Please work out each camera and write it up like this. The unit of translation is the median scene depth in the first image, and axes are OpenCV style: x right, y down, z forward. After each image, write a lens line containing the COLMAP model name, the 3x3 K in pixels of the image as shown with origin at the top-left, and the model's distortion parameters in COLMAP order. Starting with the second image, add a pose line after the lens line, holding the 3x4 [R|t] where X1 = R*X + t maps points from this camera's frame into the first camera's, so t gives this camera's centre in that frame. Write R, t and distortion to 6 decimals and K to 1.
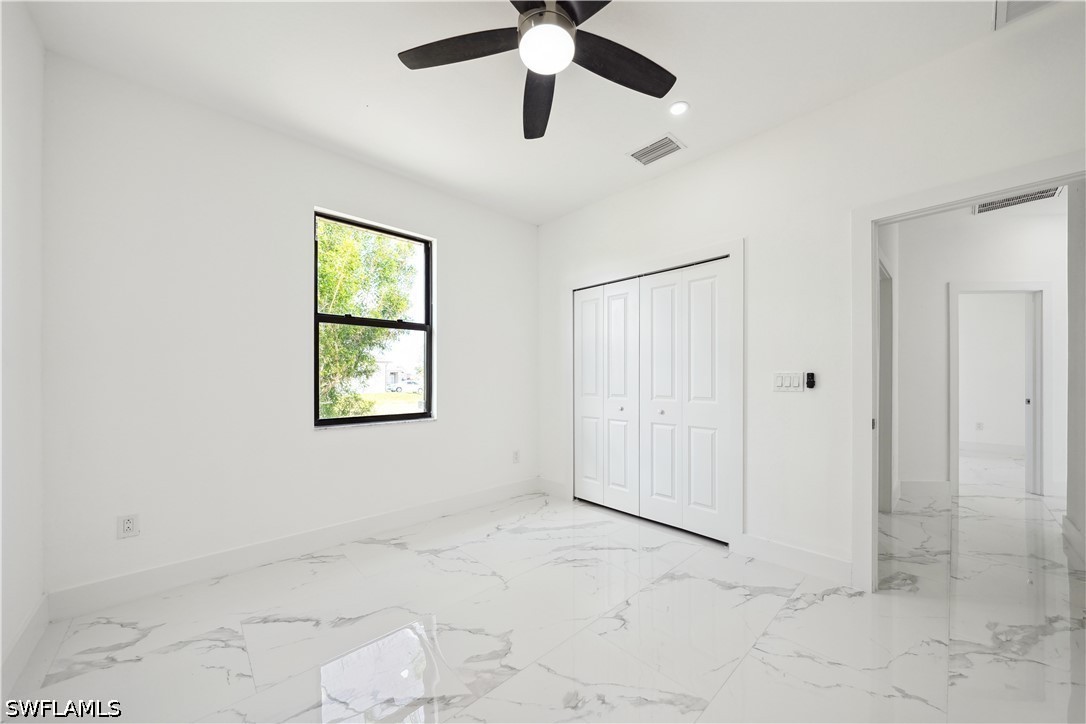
lens RADIAL K [[376.5, 0, 533.4], [0, 376.5, 376.6], [0, 0, 1]] dist [0.001943, -0.000012]
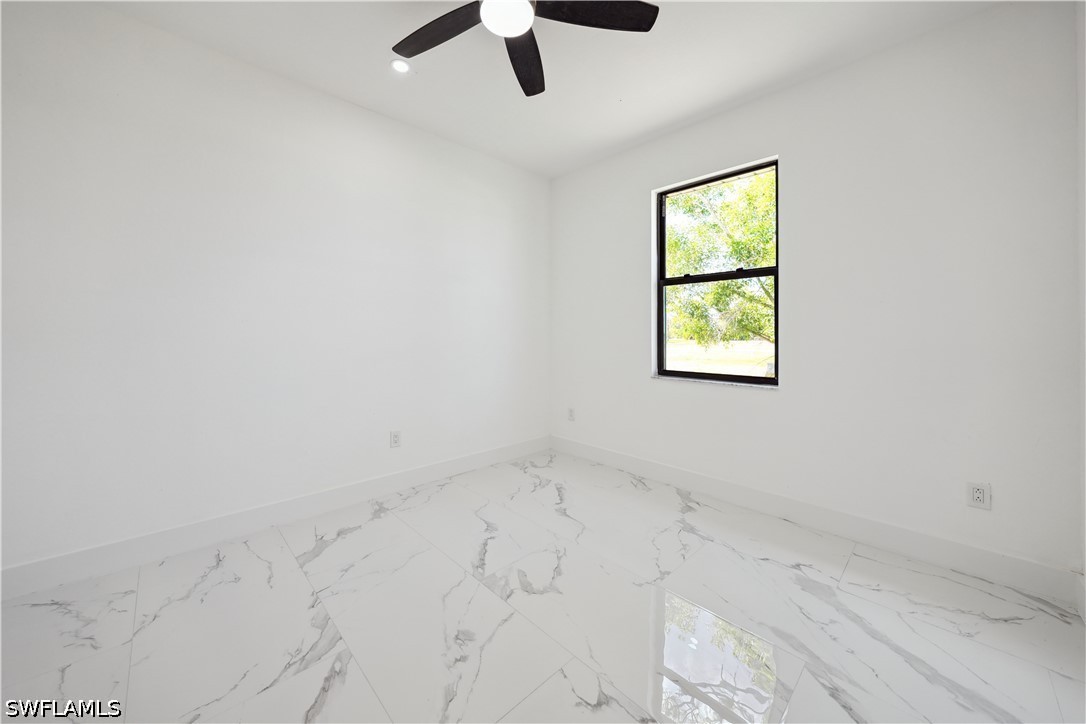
lens RADIAL K [[376.5, 0, 539.7], [0, 376.5, 331.3], [0, 0, 1]] dist [0.001943, -0.000012]
pose [[0.058635, -0.009508, -0.998234, 0.563249], [-0.000533, 0.999954, -0.009556, 0.005634], [0.998279, 0.001093, 0.058628, 0.546497]]
